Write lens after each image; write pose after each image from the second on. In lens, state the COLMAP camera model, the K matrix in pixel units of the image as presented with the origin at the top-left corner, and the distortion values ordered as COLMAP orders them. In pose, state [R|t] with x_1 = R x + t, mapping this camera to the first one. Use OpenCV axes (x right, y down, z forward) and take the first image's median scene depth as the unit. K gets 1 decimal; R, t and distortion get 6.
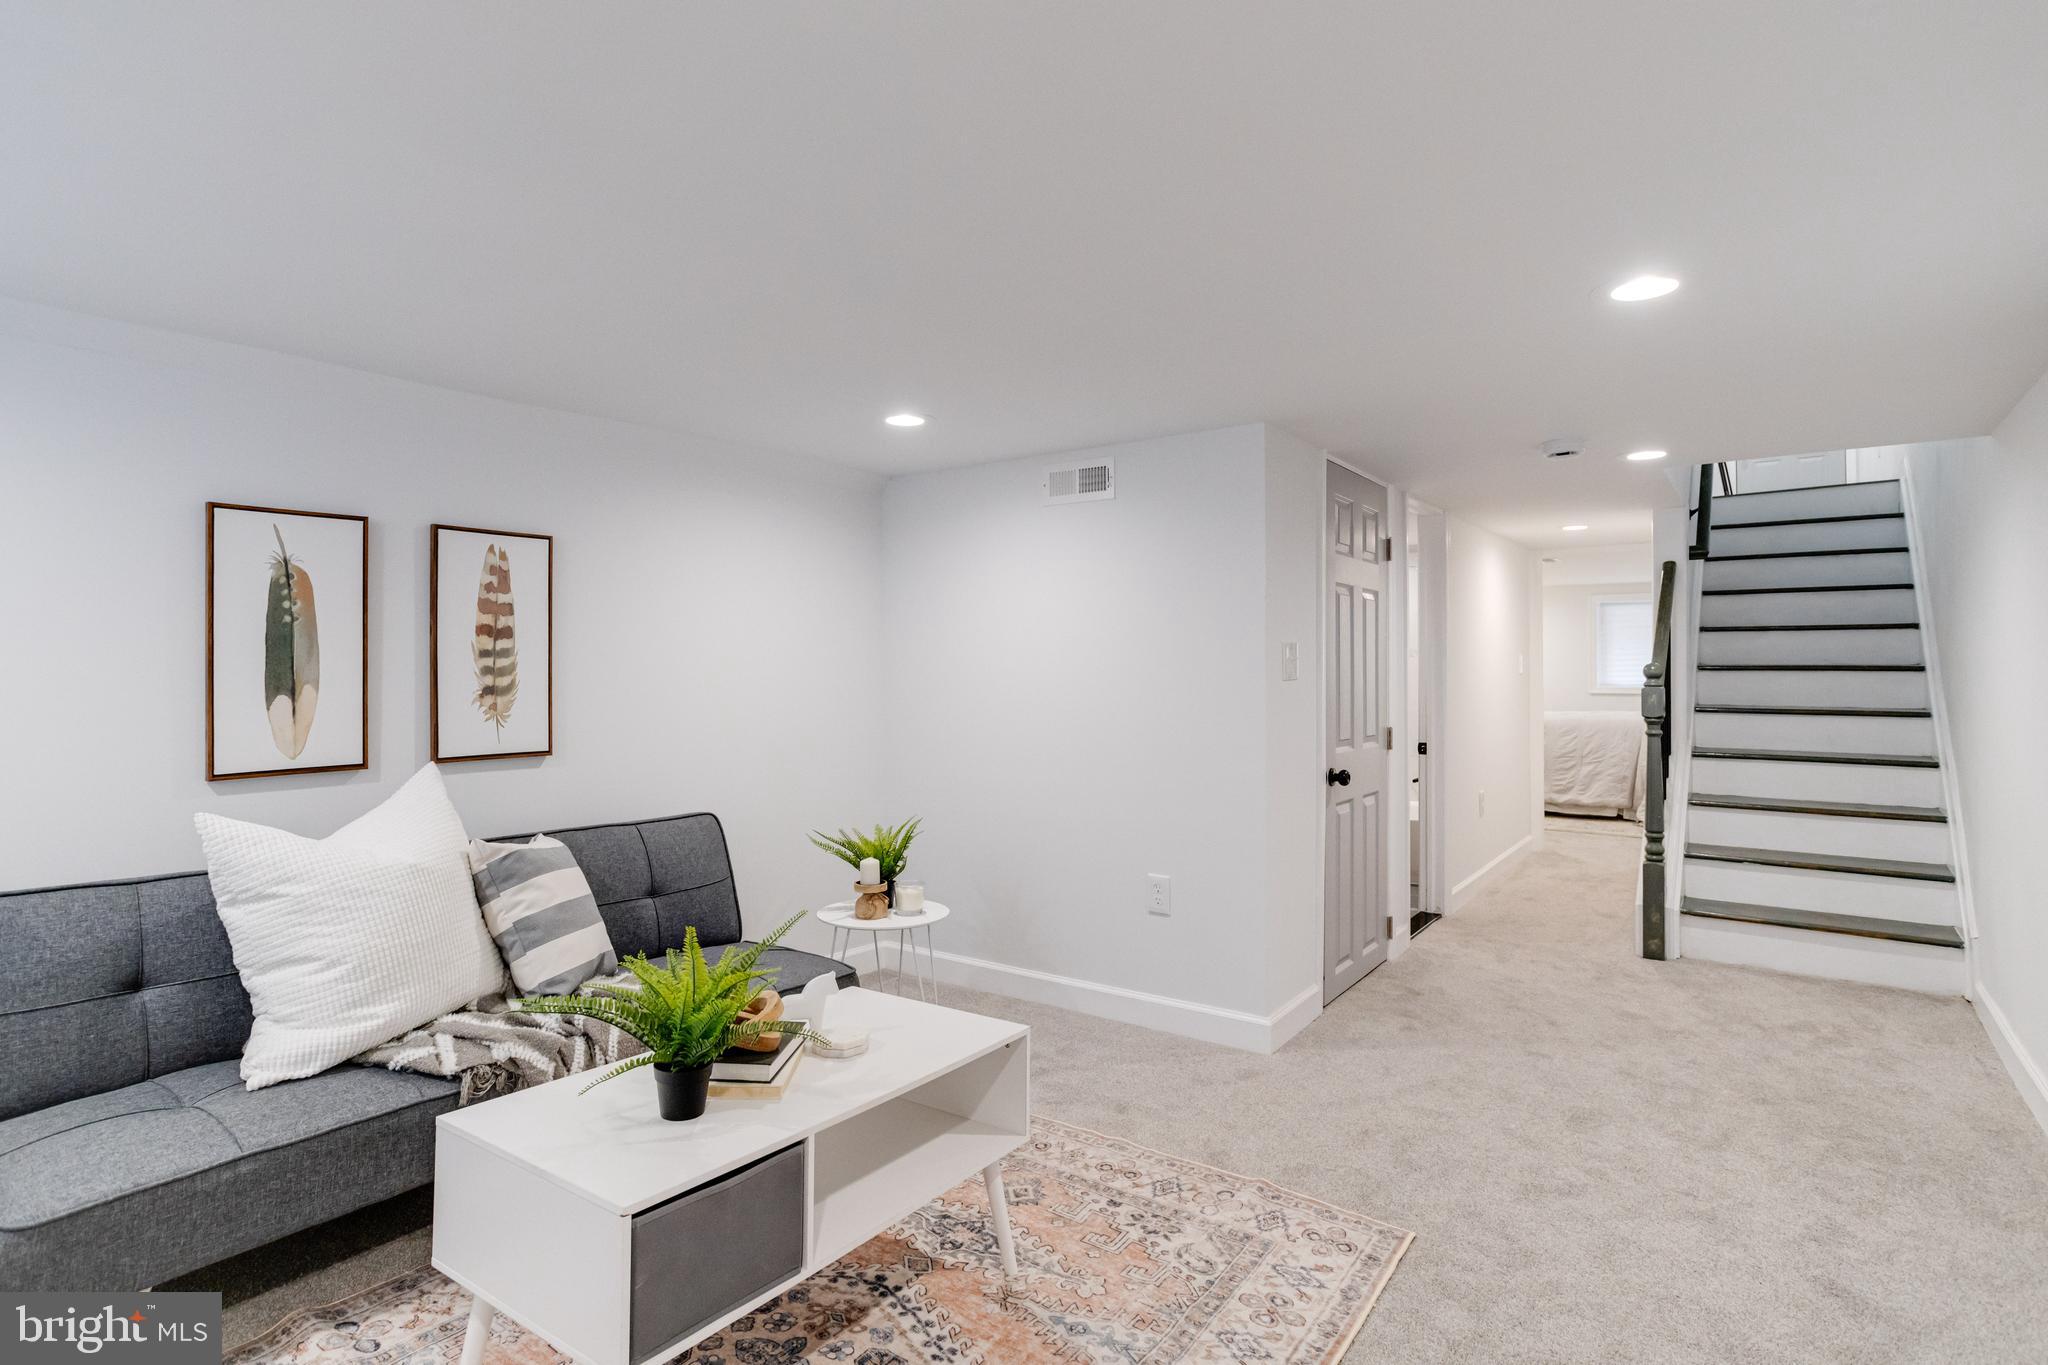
lens RADIAL K [[1041.7, 0, 1013.9], [0, 1041.7, 652.3], [0, 0, 1]] dist [-0.041223, 0.024440]
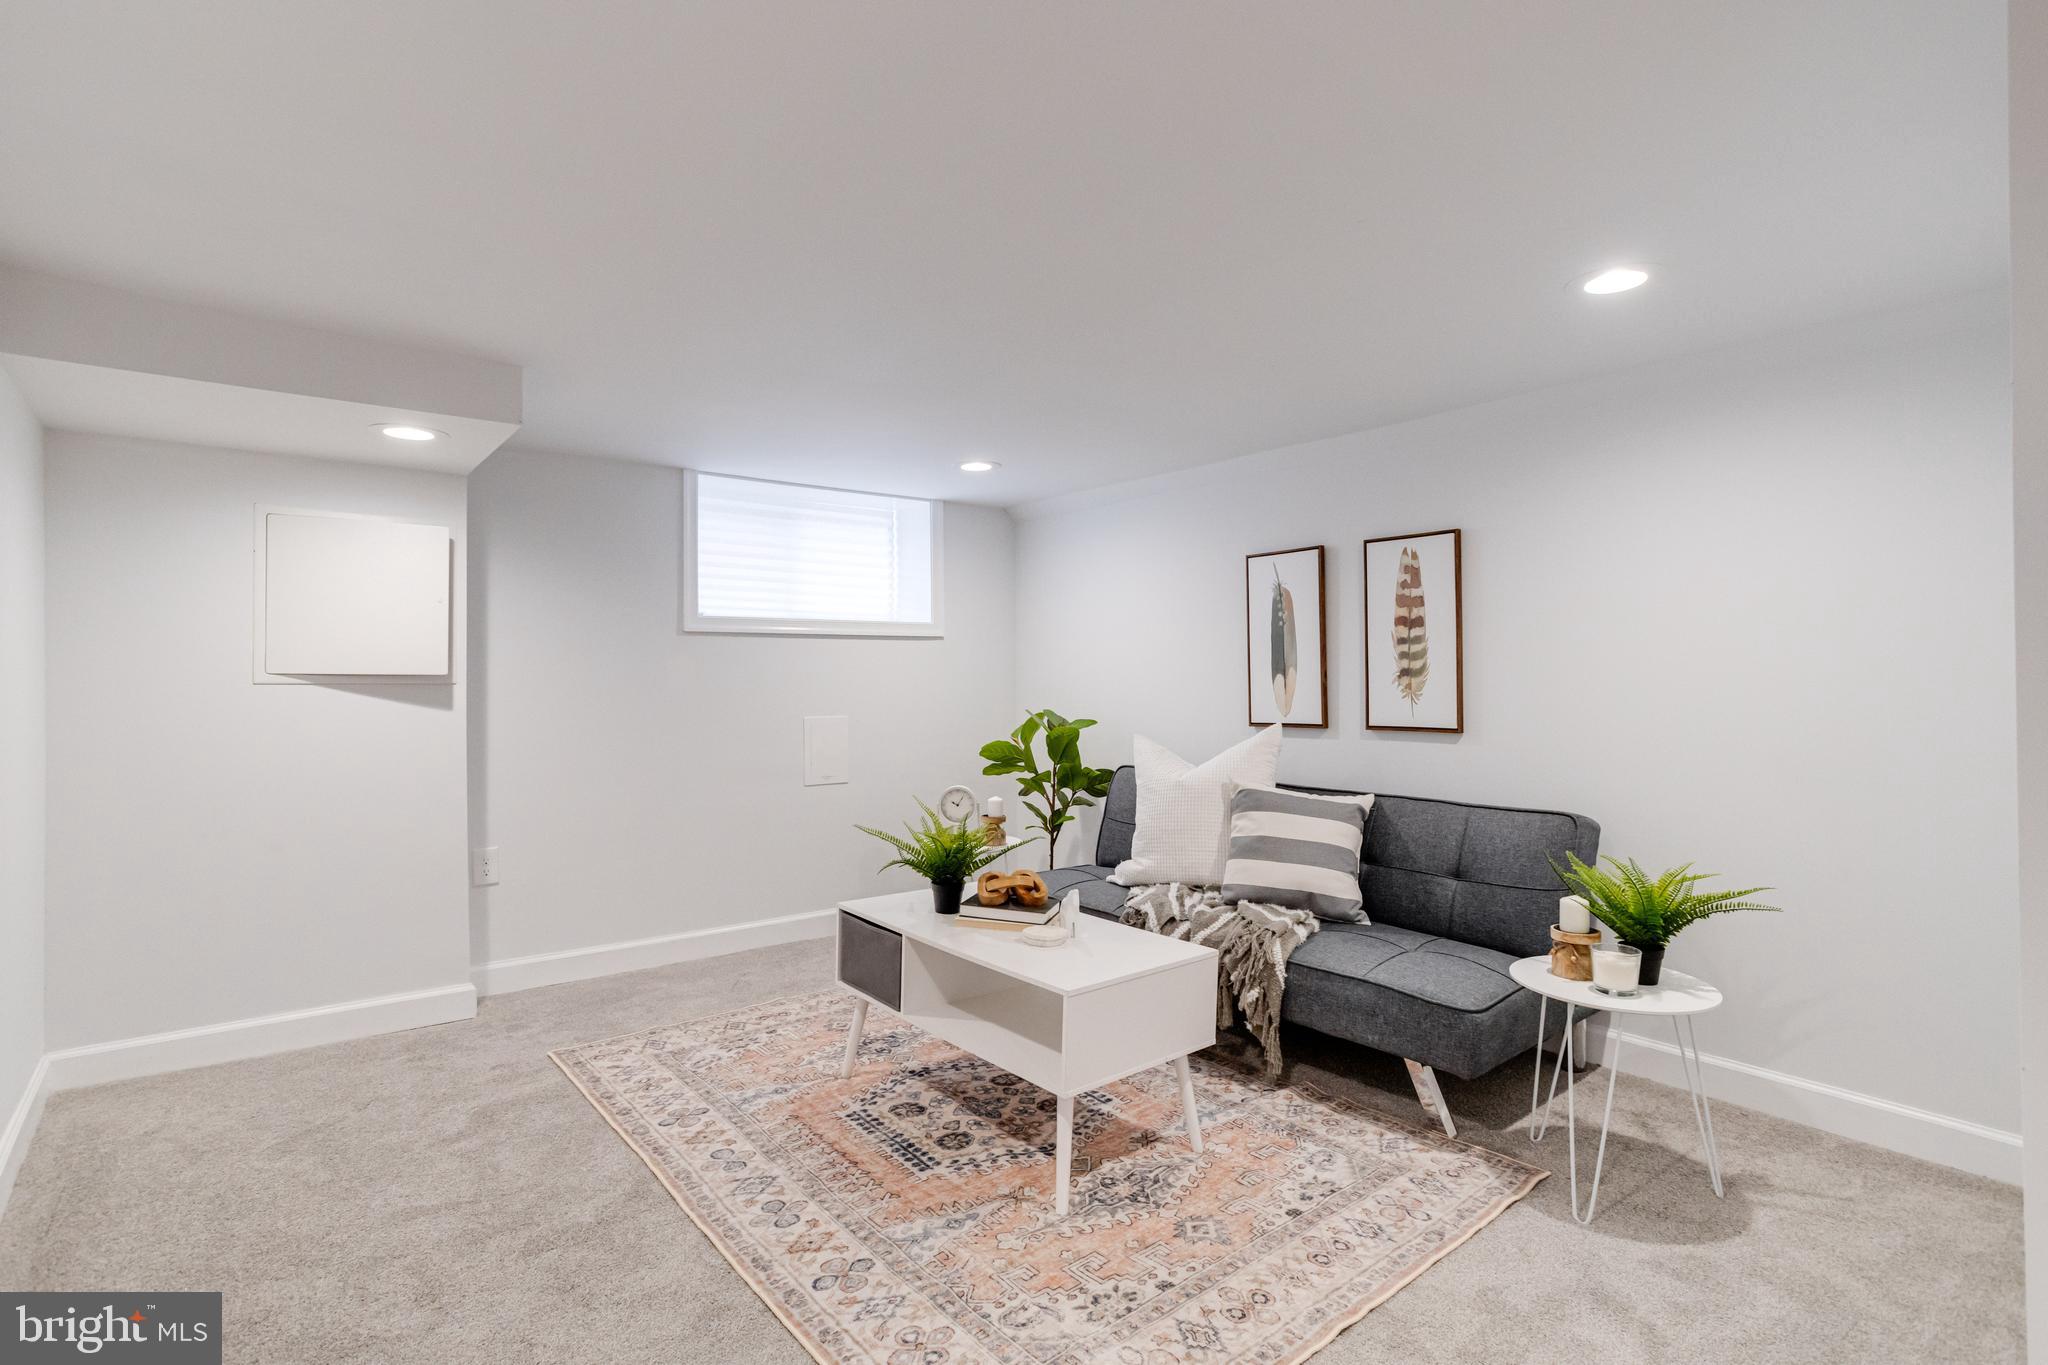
lens RADIAL K [[1006.3, 0, 1022.2], [0, 1006.3, 670.0], [0, 0, 1]] dist [-0.033157, 0.019765]
pose [[-0.251183, -0.007295, -0.967912, 0.707578], [0.018345, 0.999756, -0.012296, 0.040607], [0.967766, -0.020845, -0.250988, 0.866648]]
